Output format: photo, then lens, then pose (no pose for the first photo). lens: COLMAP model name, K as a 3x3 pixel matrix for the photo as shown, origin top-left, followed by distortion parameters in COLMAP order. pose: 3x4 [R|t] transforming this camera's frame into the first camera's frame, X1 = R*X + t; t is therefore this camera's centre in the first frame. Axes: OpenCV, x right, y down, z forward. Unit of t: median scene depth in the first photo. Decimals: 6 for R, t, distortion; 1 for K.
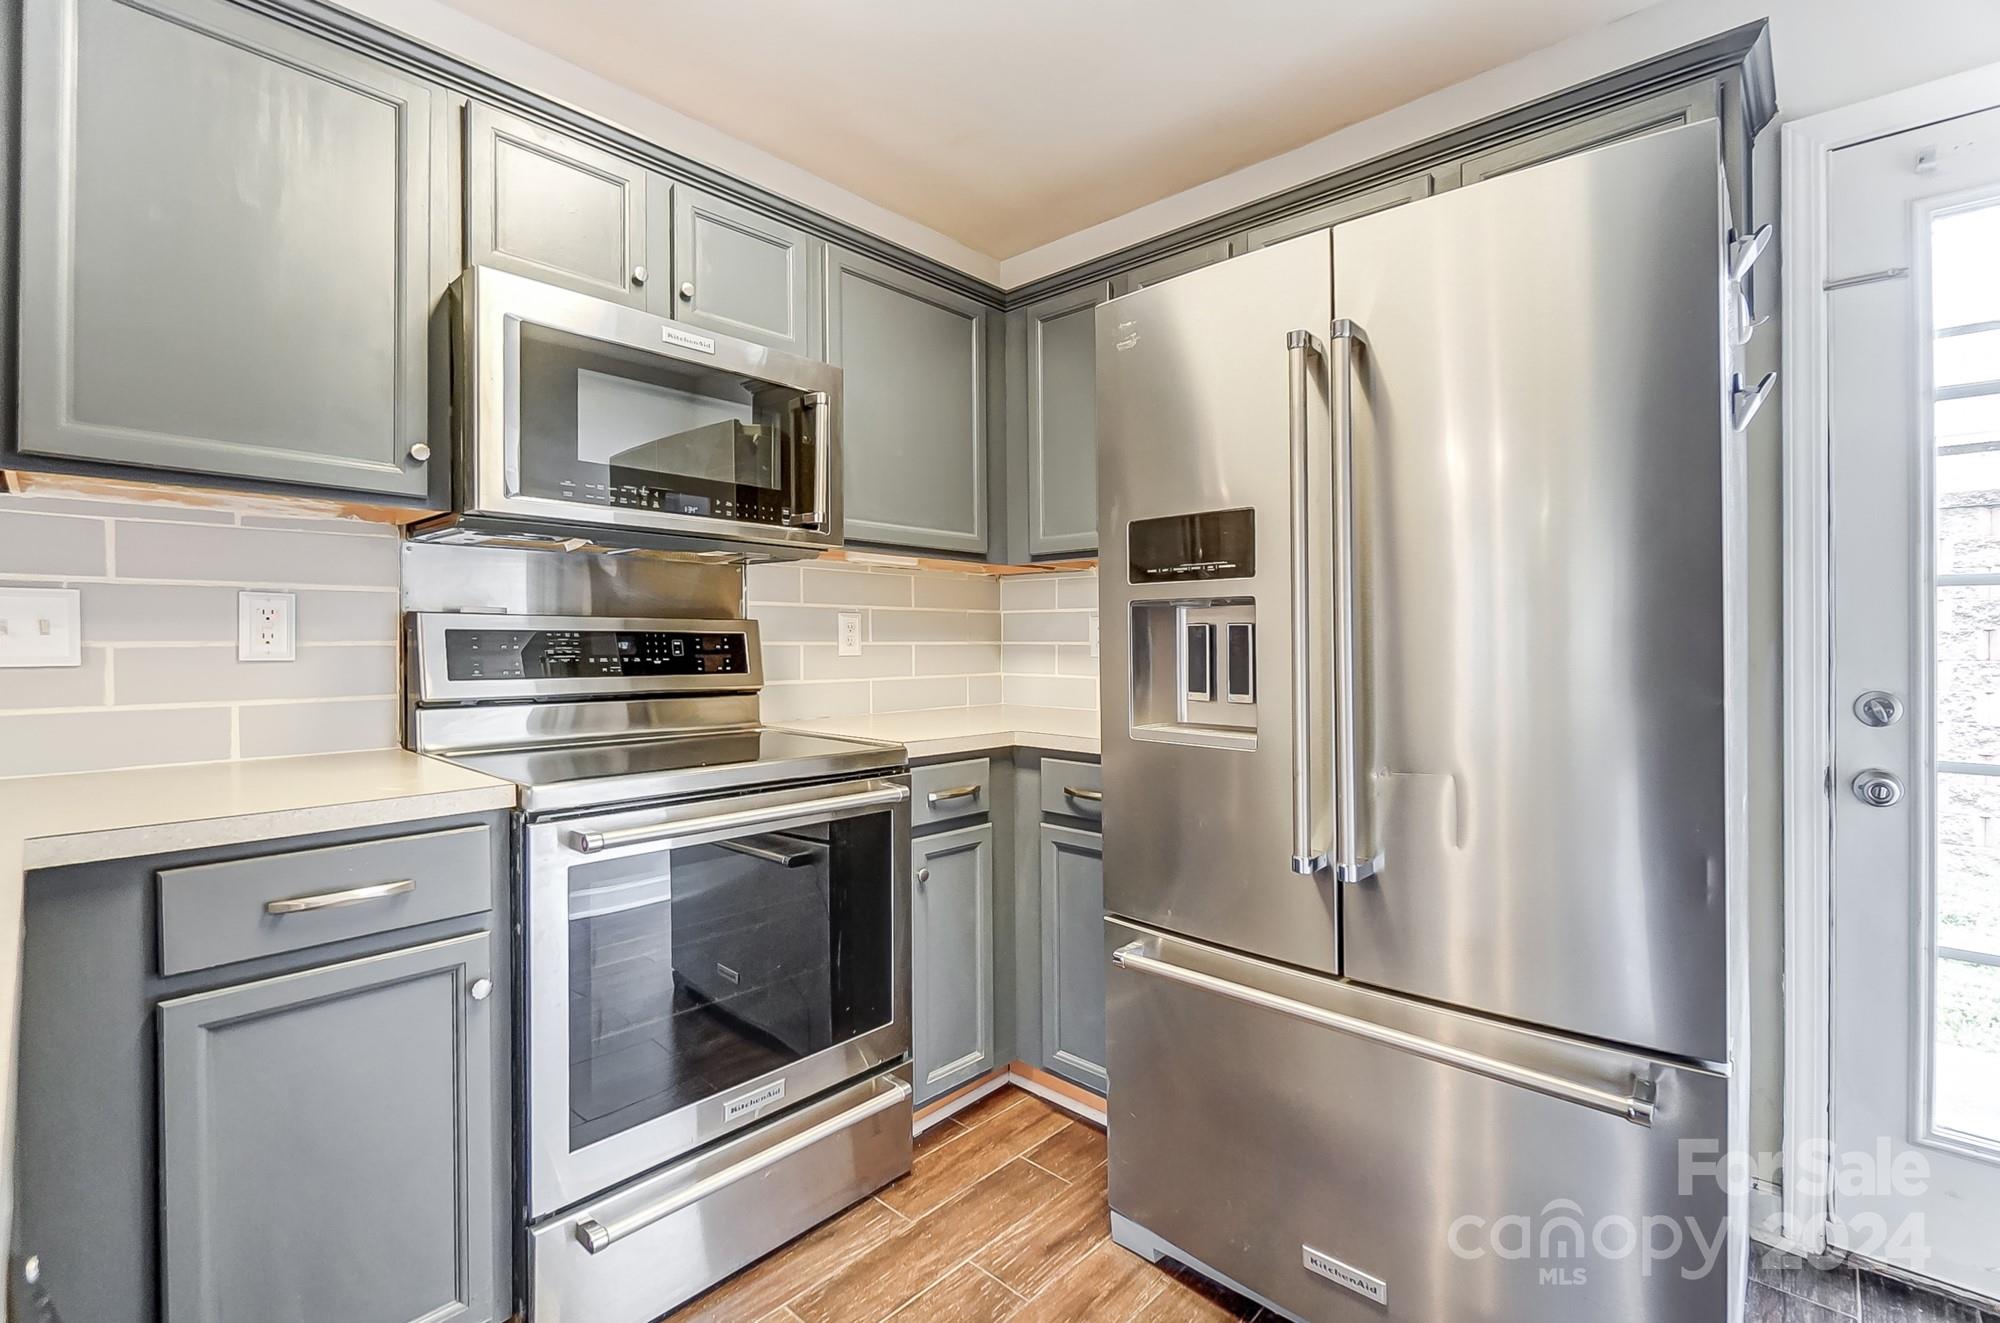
lens RADIAL K [[883.0, 0, 999.7], [0, 883.0, 627.3], [0, 0, 1]] dist [-0.028613, 0.005437]
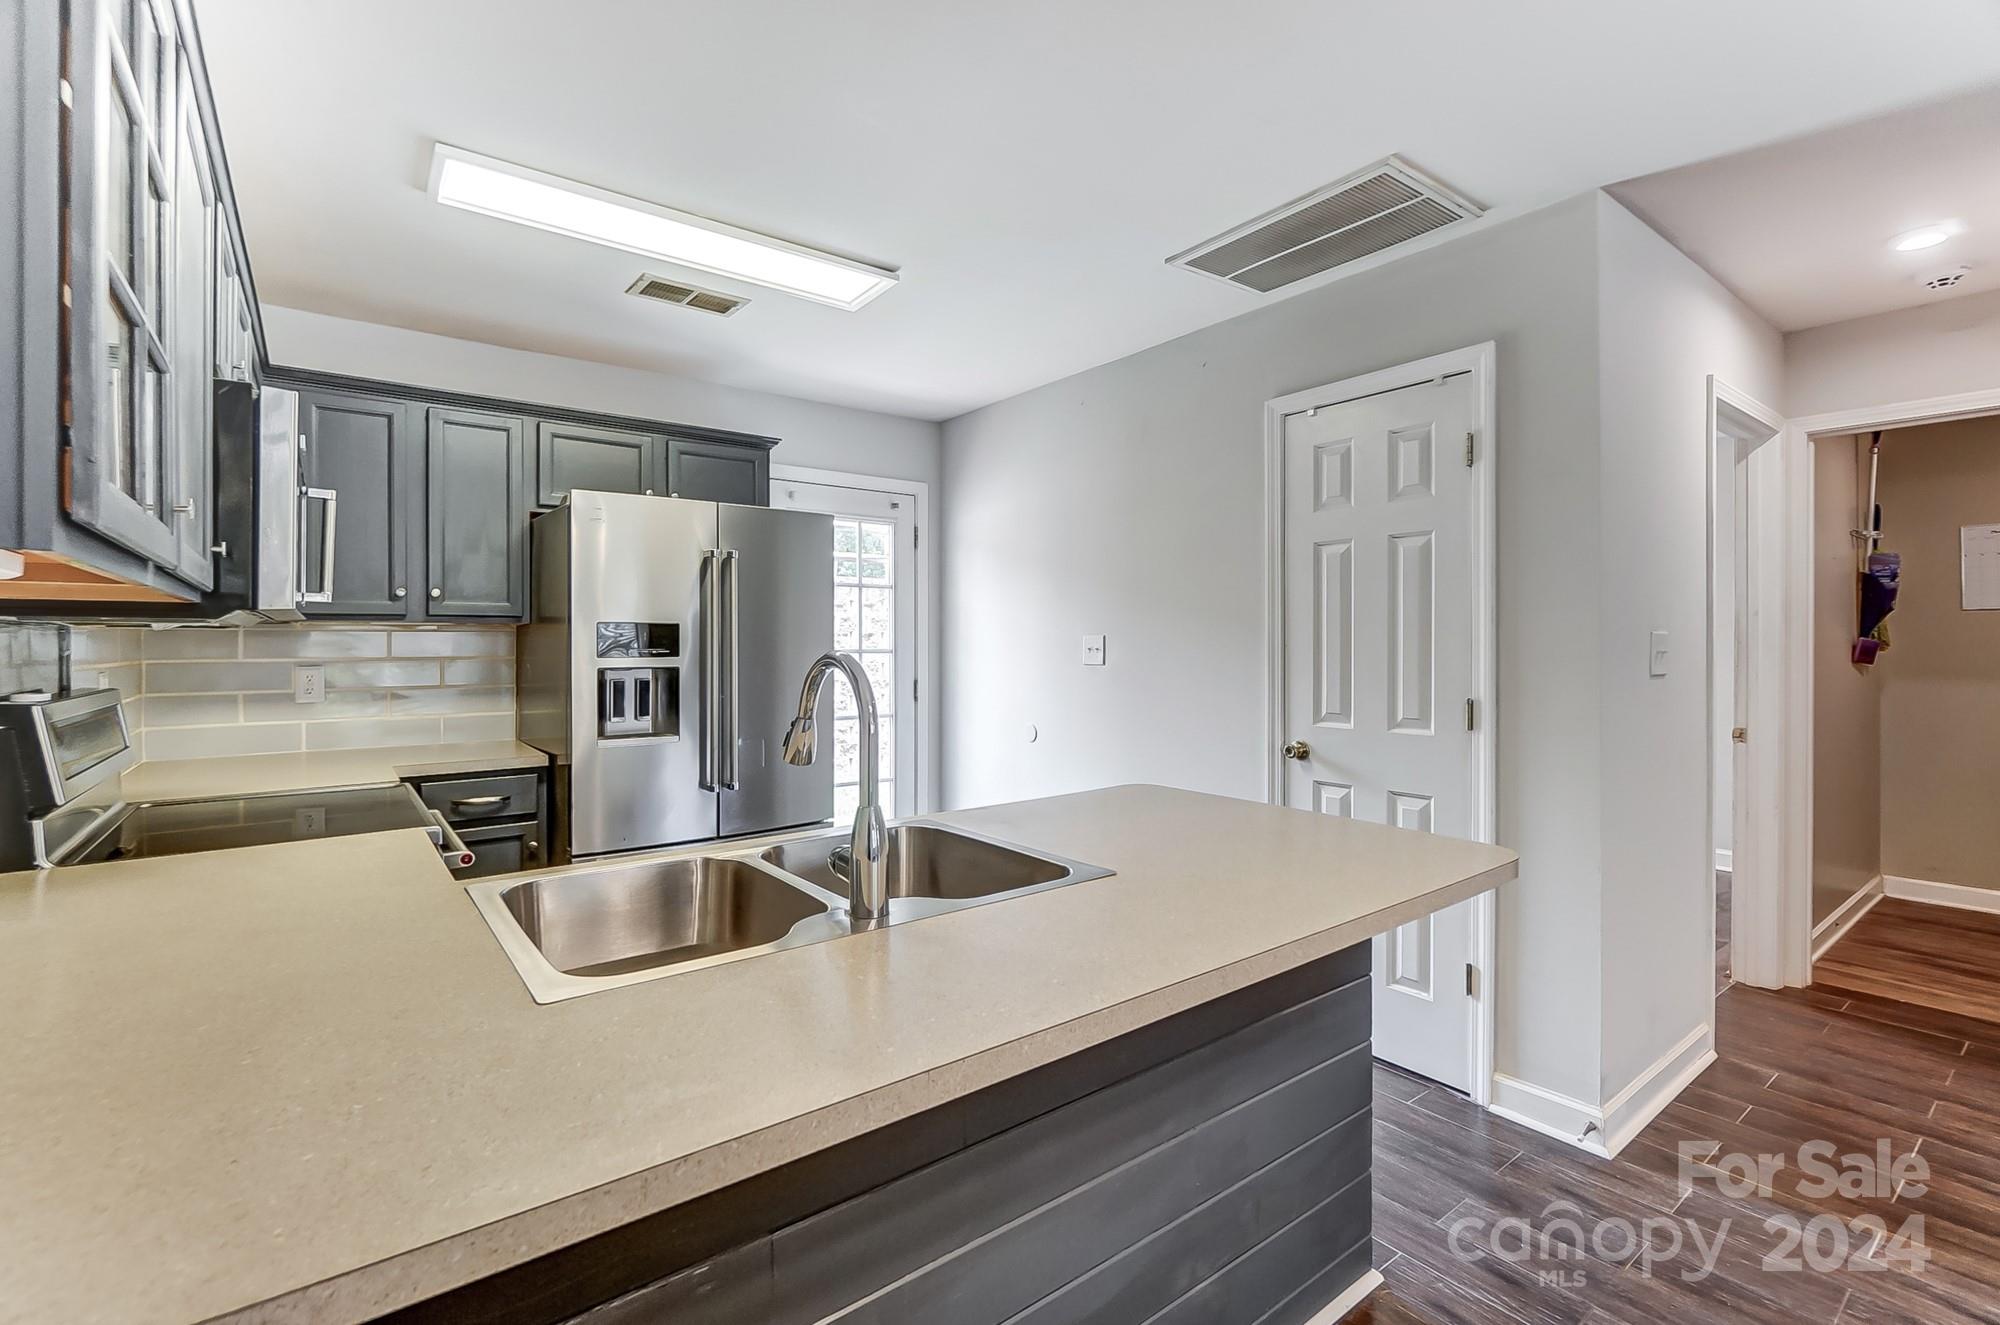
lens RADIAL K [[883.0, 0, 984.6], [0, 883.0, 646.9], [0, 0, 1]] dist [-0.028613, 0.005437]
pose [[0.170001, -0.001352, 0.985443, -1.397576], [-0.010373, 0.999941, 0.003162, -0.083422], [-0.985389, -0.010760, 0.169977, -0.048200]]
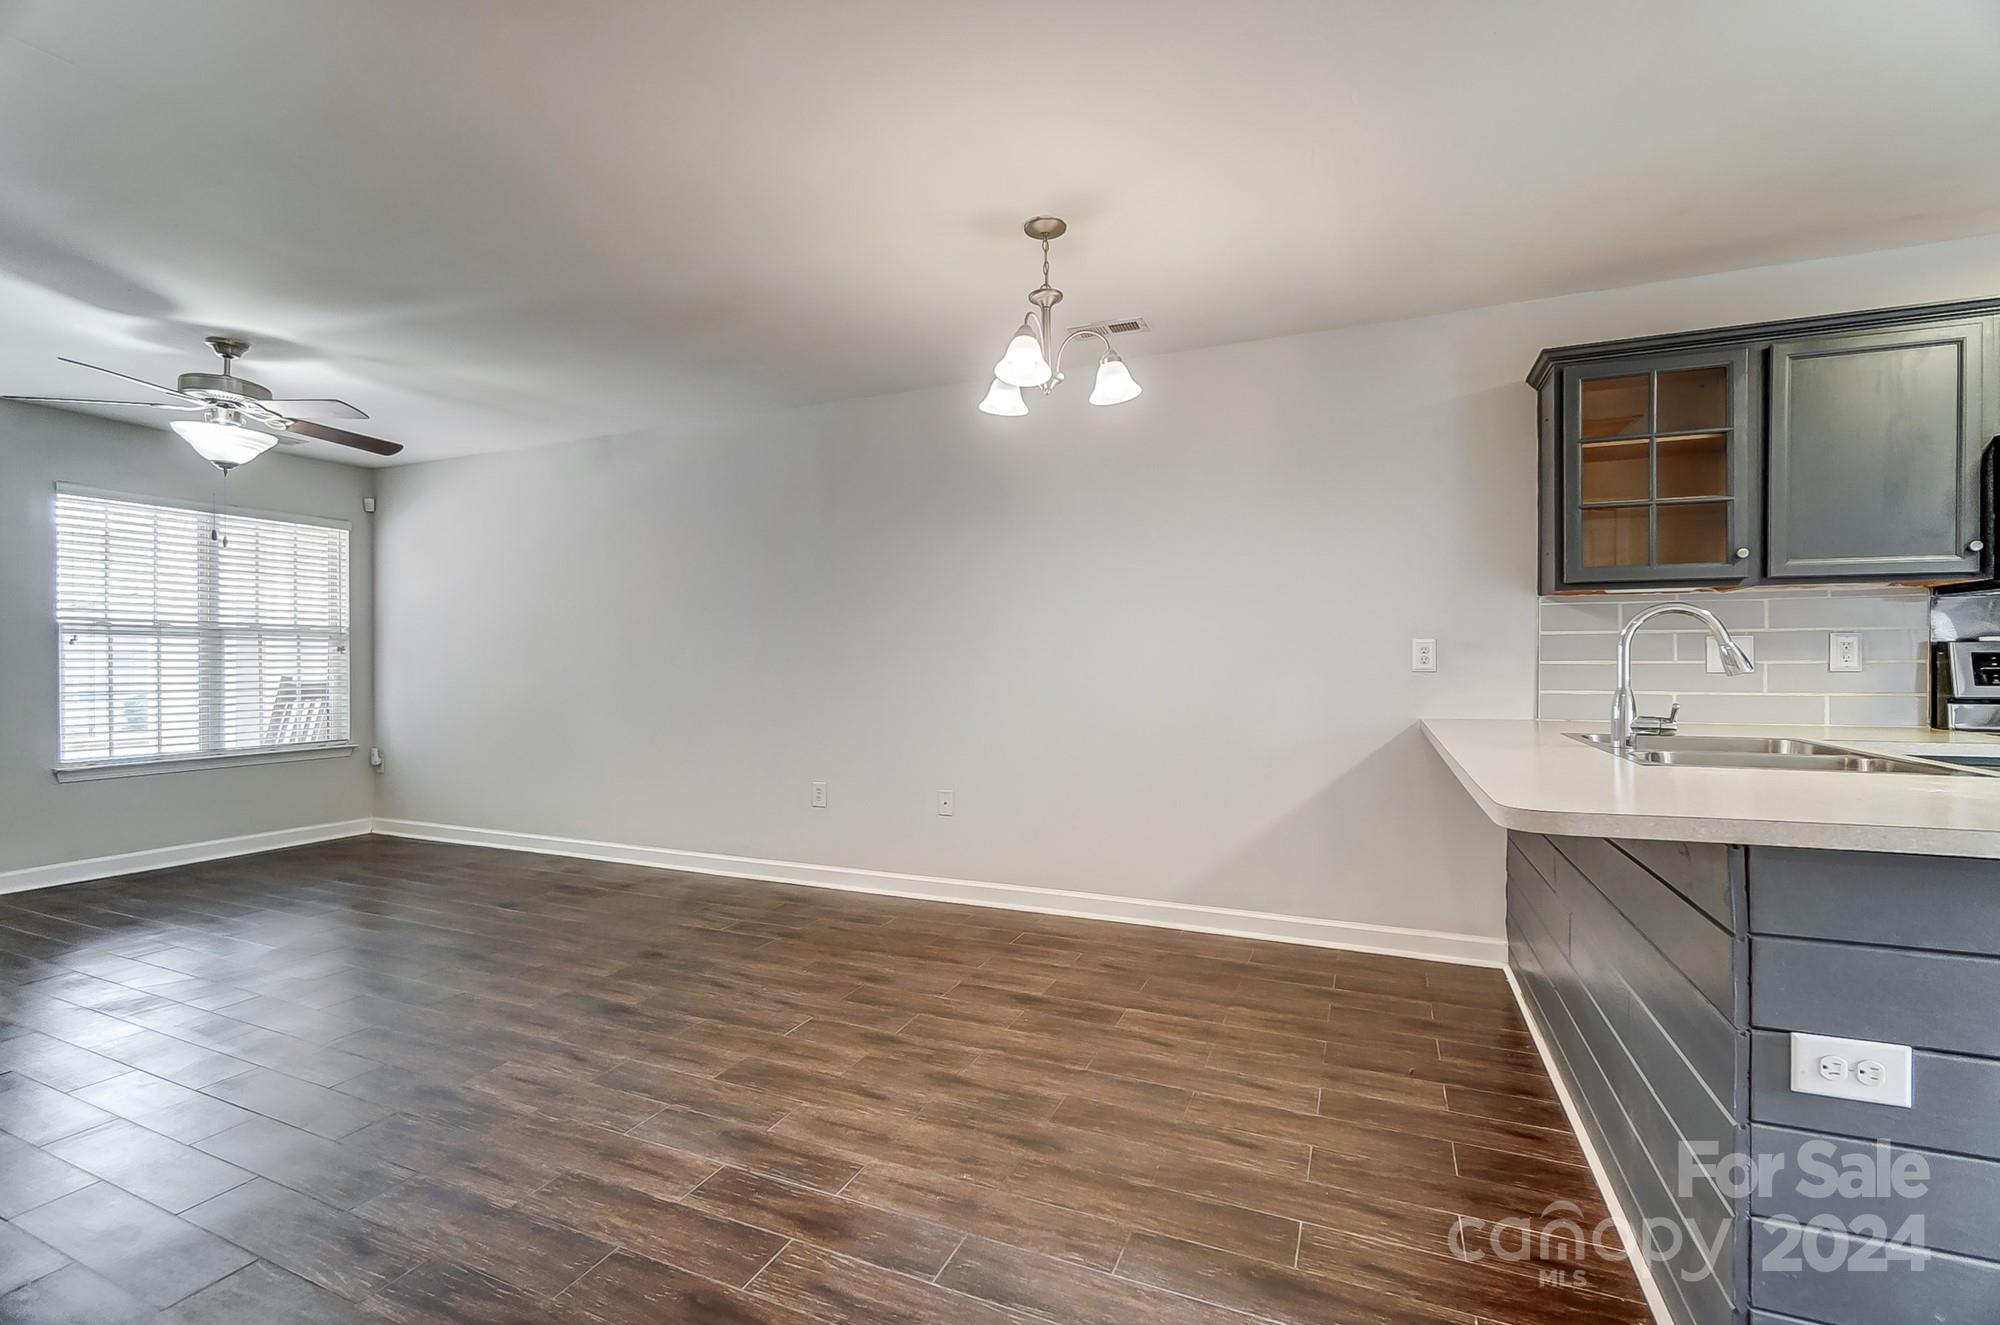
lens RADIAL K [[883.0, 0, 1000.4], [0, 883.0, 691.0], [0, 0, 1]] dist [-0.028613, 0.005437]
pose [[0.333053, 0.028949, -0.942464, 0.251965], [0.018100, 0.999148, 0.037086, -0.018282], [0.942734, -0.029410, 0.332245, -1.213729]]
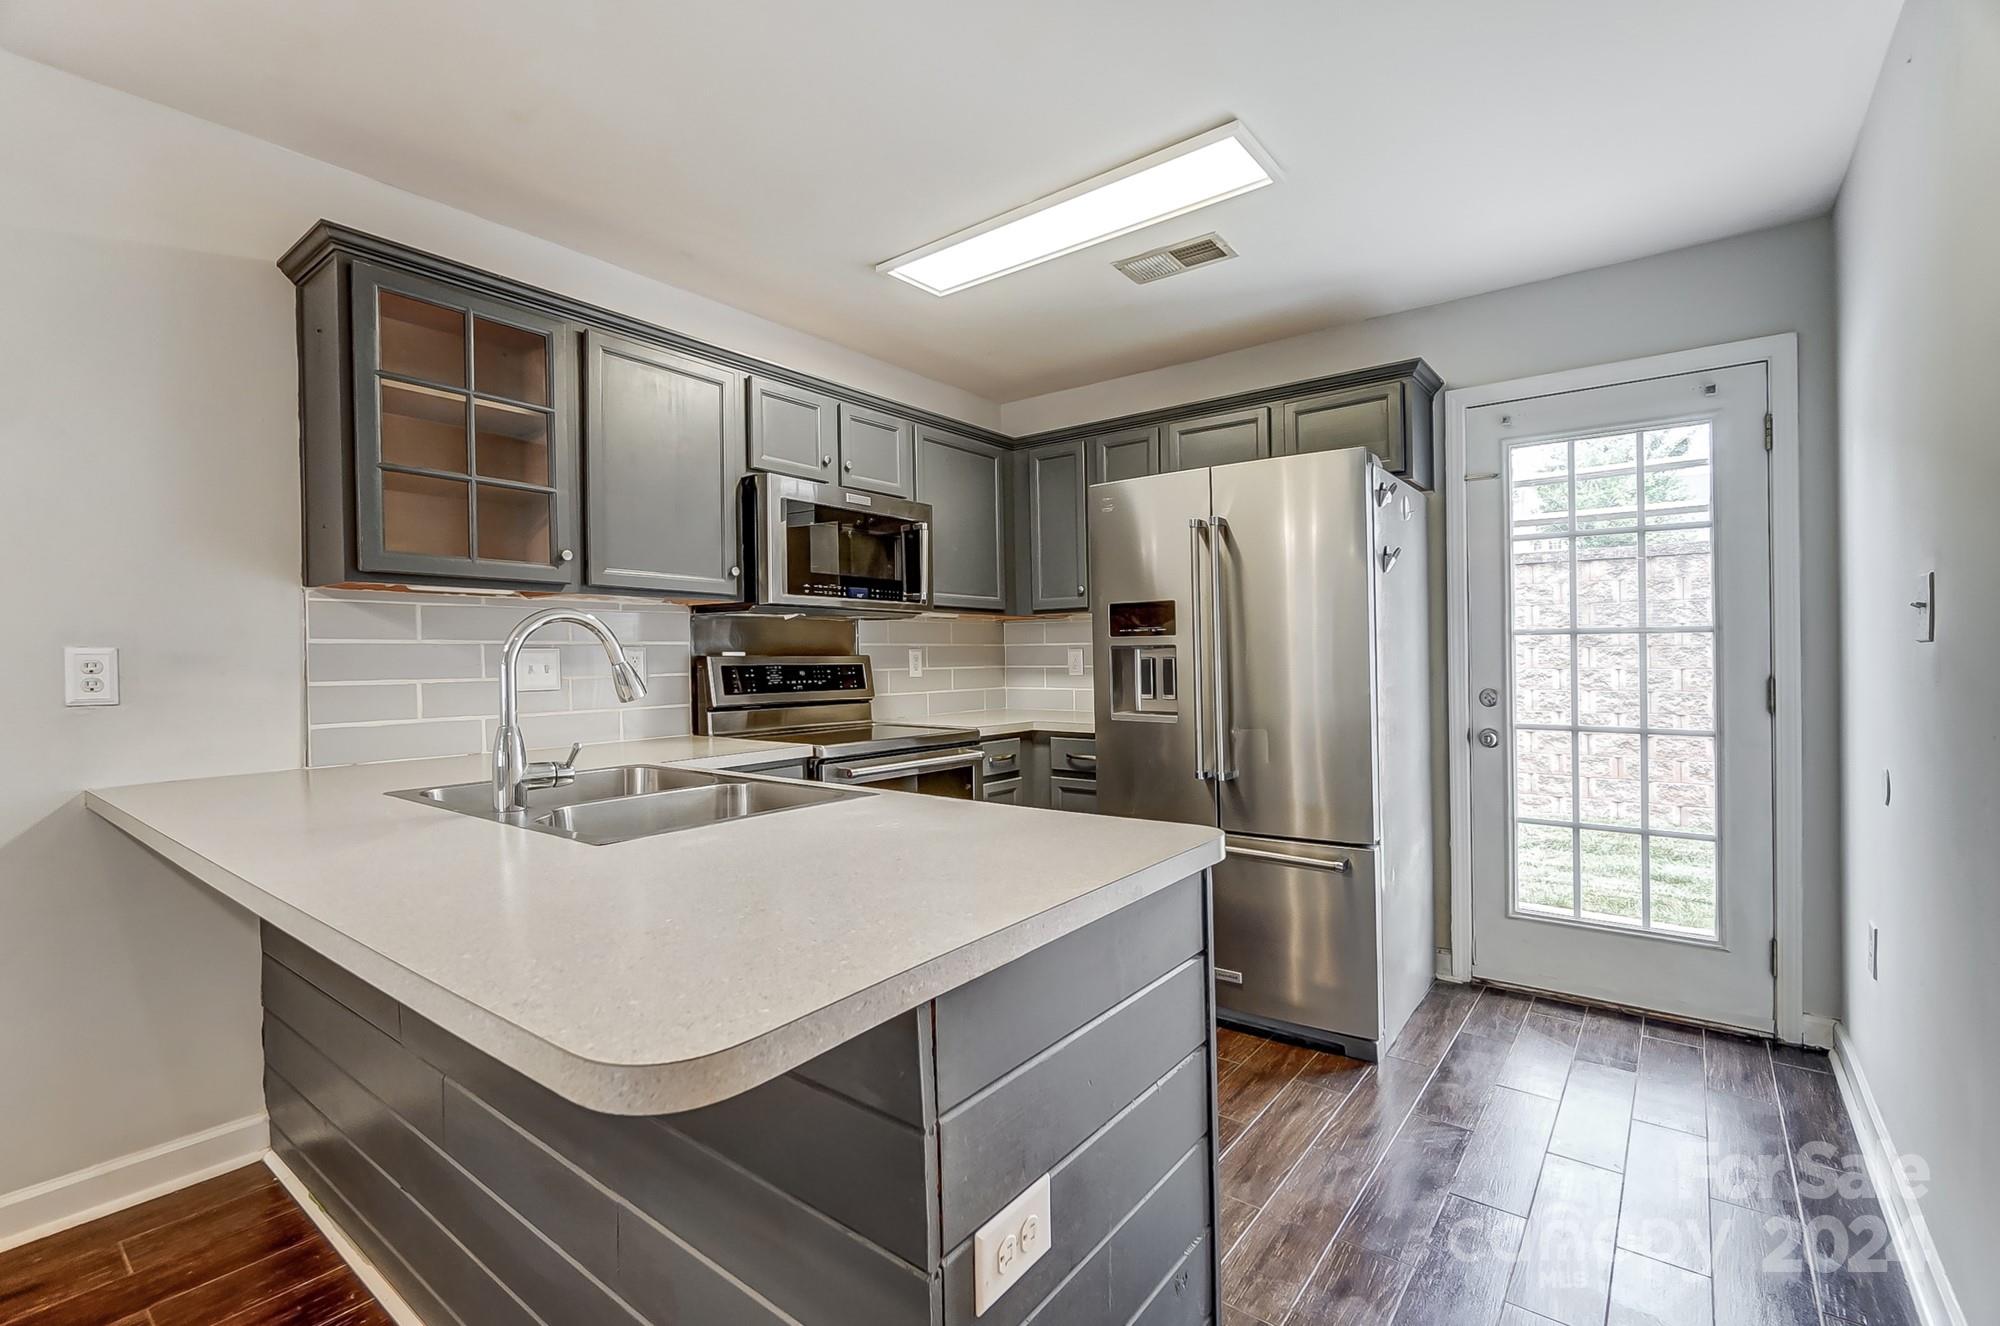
lens RADIAL K [[883.0, 0, 999.9], [0, 883.0, 651.1], [0, 0, 1]] dist [-0.028613, 0.005437]
pose [[0.996001, -0.011745, 0.088568, -0.250963], [0.011042, 0.999904, 0.008425, -0.038021], [-0.088658, -0.007414, 0.996035, -0.843326]]
